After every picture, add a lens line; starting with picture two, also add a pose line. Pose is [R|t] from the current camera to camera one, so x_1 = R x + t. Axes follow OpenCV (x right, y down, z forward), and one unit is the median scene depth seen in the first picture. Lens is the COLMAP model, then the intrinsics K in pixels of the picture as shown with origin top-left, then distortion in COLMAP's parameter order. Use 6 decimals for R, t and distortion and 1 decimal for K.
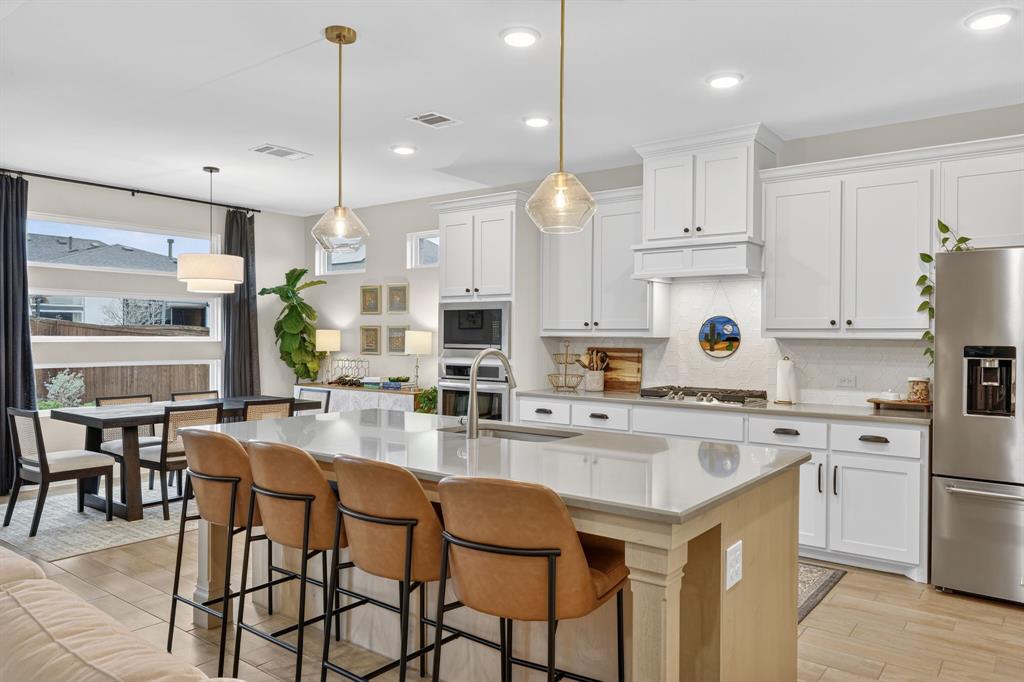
lens RADIAL K [[725.0, 0, 501.9], [0, 725.0, 341.0], [0, 0, 1]] dist [0.006140, 0.003894]
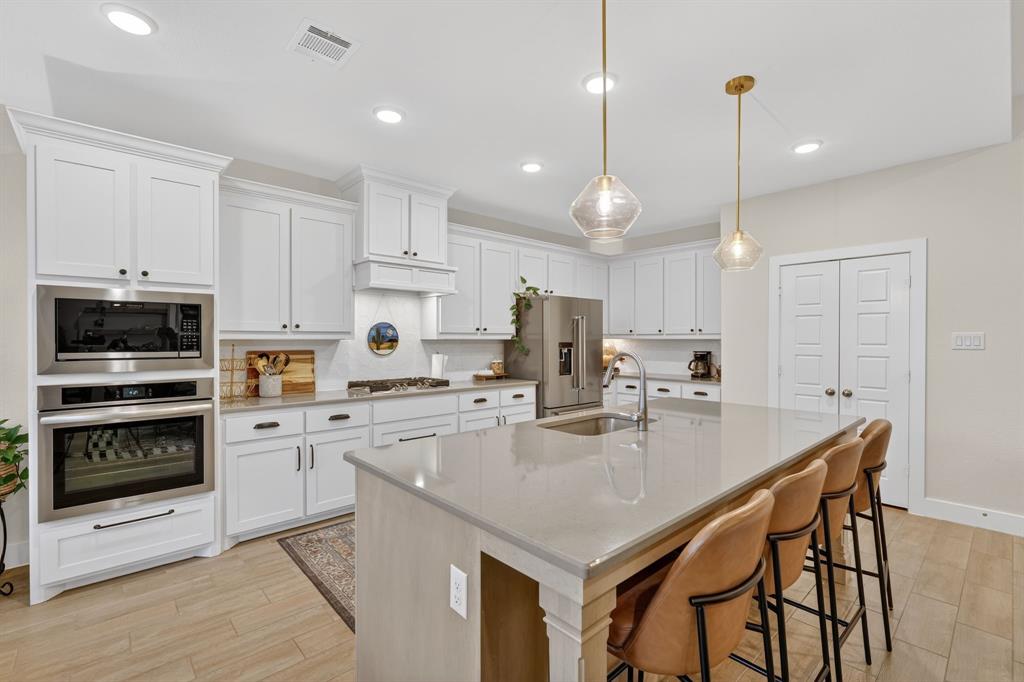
lens RADIAL K [[453.3, 0, 512.0], [0, 453.3, 341.0], [0, 0, 1]] dist [-0.001006, 0.000400]
pose [[0.169457, -0.012009, 0.985464, -0.447957], [0.009757, 0.999897, 0.010507, -0.007930], [-0.985489, 0.007834, 0.169557, 0.648363]]
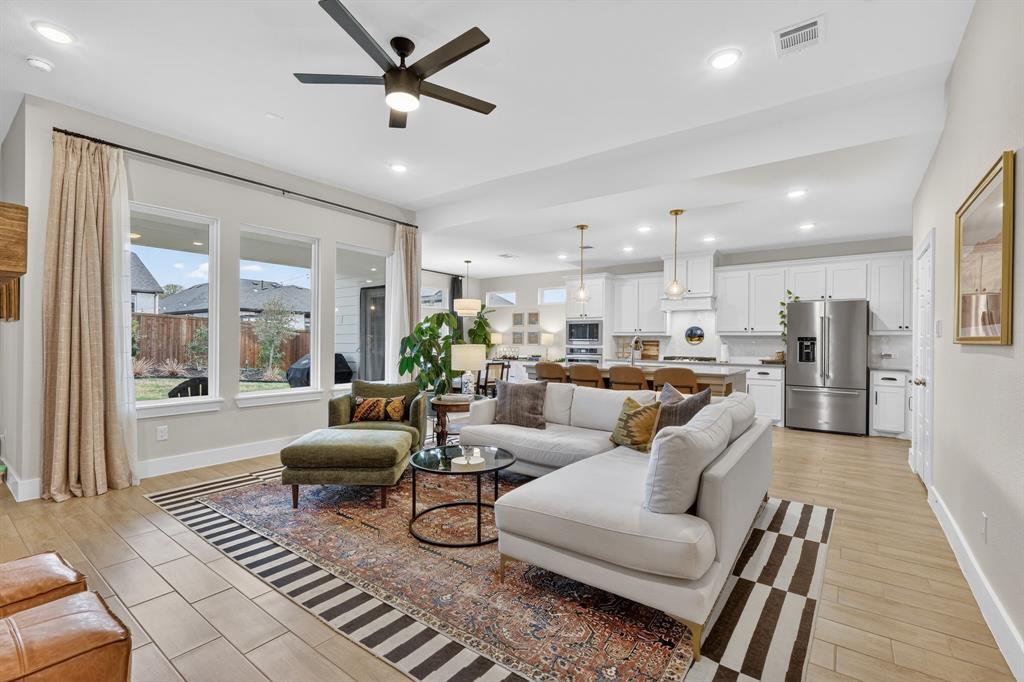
lens RADIAL K [[453.3, 0, 512.0], [0, 453.3, 341.0], [0, 0, 1]] dist [-0.001006, 0.000400]
pose [[0.999888, 0.003653, 0.014491, -0.321209], [-0.003516, 0.999949, -0.009453, 0.028913], [-0.014525, 0.009401, 0.999850, -0.476434]]
